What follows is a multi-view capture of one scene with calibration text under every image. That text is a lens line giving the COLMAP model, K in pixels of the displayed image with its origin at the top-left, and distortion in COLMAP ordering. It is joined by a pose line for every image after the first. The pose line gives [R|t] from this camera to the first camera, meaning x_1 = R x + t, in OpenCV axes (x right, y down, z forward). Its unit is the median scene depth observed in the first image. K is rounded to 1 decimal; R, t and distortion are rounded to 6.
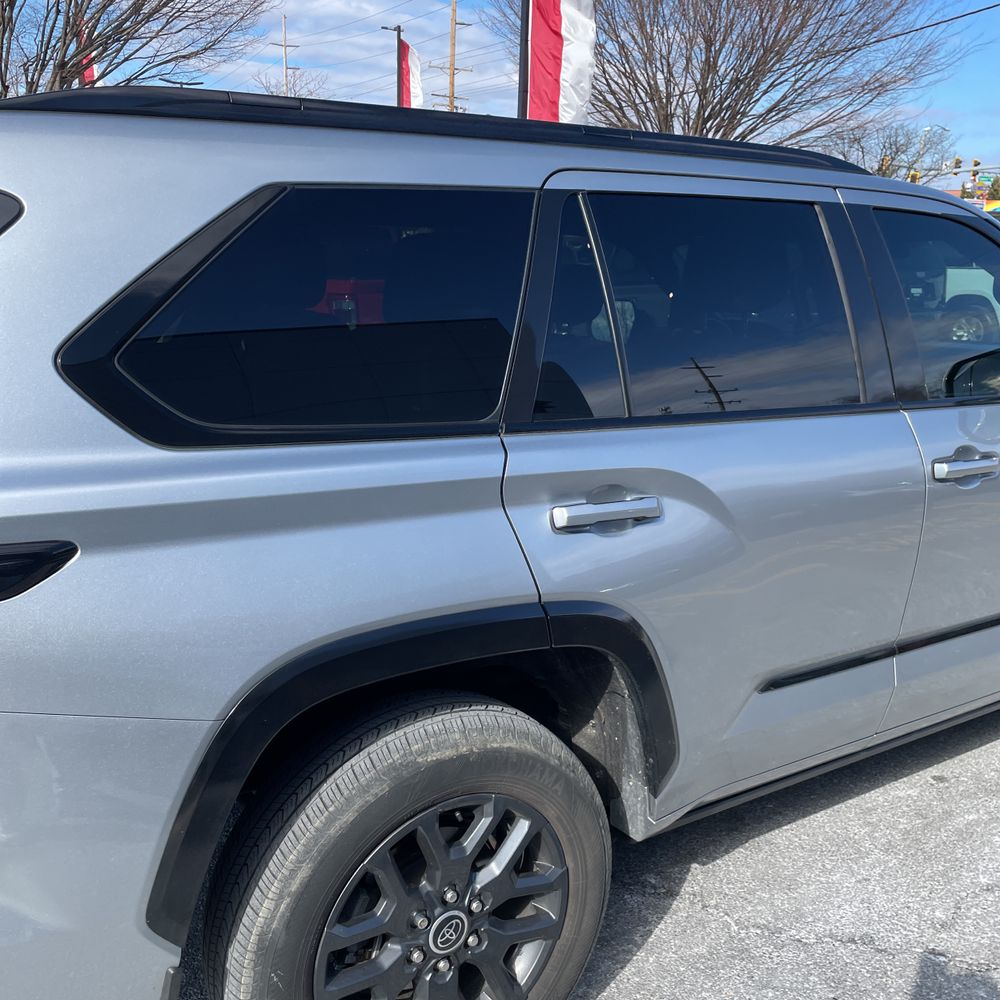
lens RADIAL K [[1018.8, 0, 500.3], [0, 1018.8, 478.2], [0, 0, 1]] dist [0.088285, -0.112262]
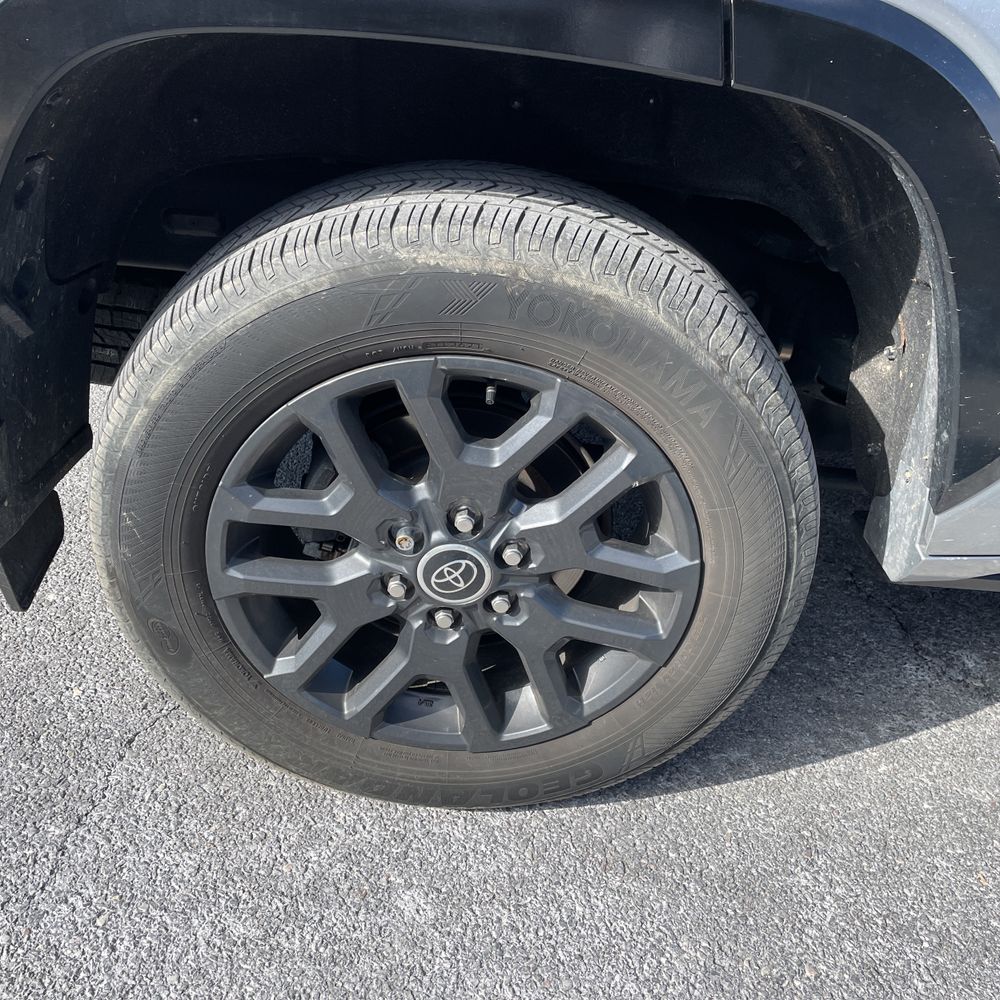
lens RADIAL K [[997.6, 0, 510.1], [0, 997.6, 487.4], [0, 0, 1]] dist [0.131343, -0.222971]
pose [[0.828614, 0.339285, -0.445291, 0.212421], [-0.175035, 0.912556, 0.369600, 0.171622], [0.531752, -0.228314, 0.815544, 0.547261]]
